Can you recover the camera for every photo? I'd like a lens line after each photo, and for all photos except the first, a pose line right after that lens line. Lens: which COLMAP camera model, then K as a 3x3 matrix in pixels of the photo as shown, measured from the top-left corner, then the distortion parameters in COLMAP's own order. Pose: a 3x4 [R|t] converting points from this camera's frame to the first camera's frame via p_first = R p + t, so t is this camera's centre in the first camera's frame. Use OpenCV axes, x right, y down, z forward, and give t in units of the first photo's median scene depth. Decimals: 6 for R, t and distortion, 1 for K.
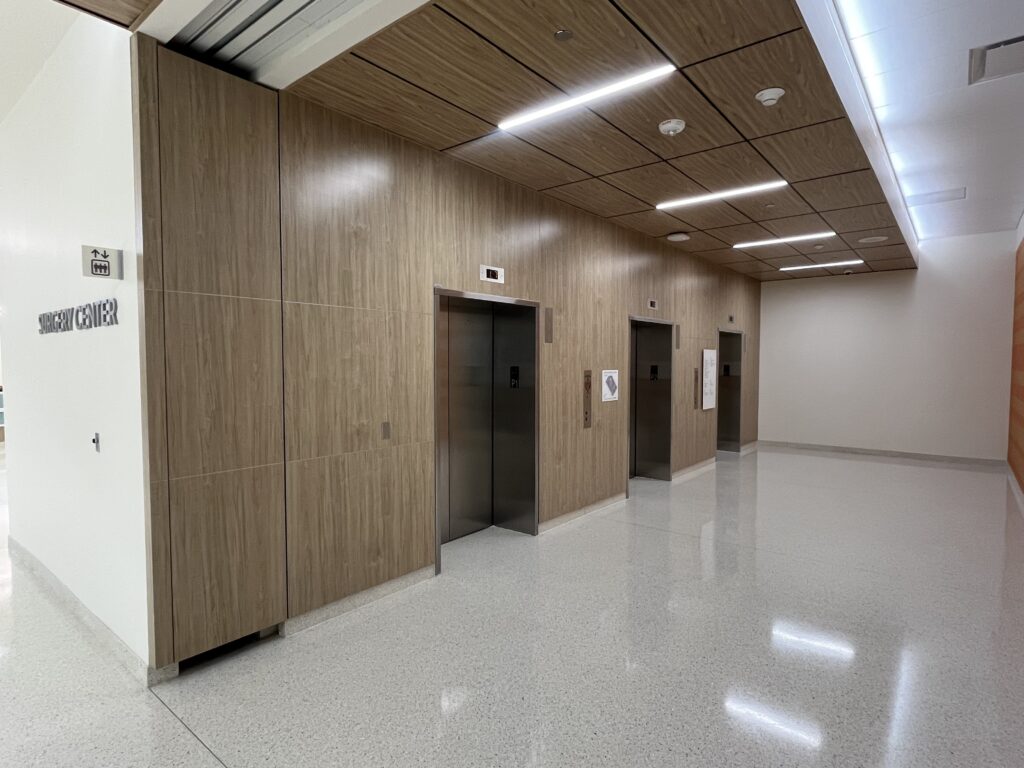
lens RADIAL K [[552.7, 0, 513.1], [0, 552.7, 385.4], [0, 0, 1]] dist [-0.000765, -0.000031]
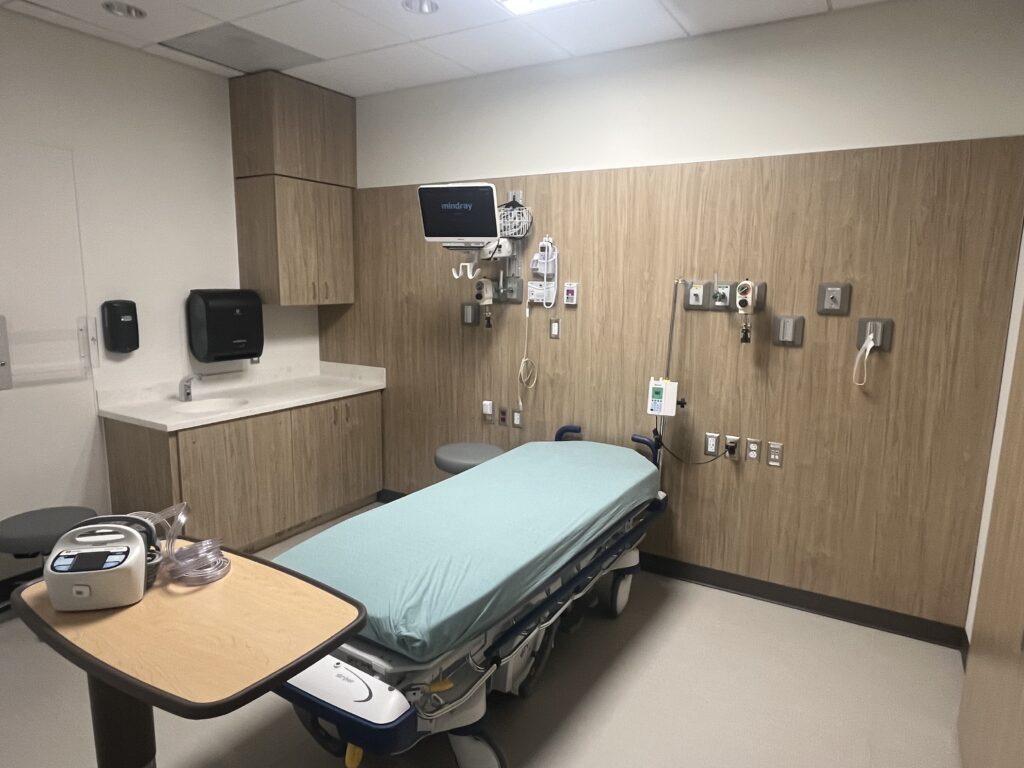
lens RADIAL K [[626.8, 0, 513.5], [0, 626.8, 382.1], [0, 0, 1]] dist [-0.002855, -0.000201]
pose [[0.136111, 0.166539, -0.976595, 0.477467], [-0.058466, 0.985402, 0.159892, -0.285515], [0.988967, 0.035335, 0.143861, 0.513428]]
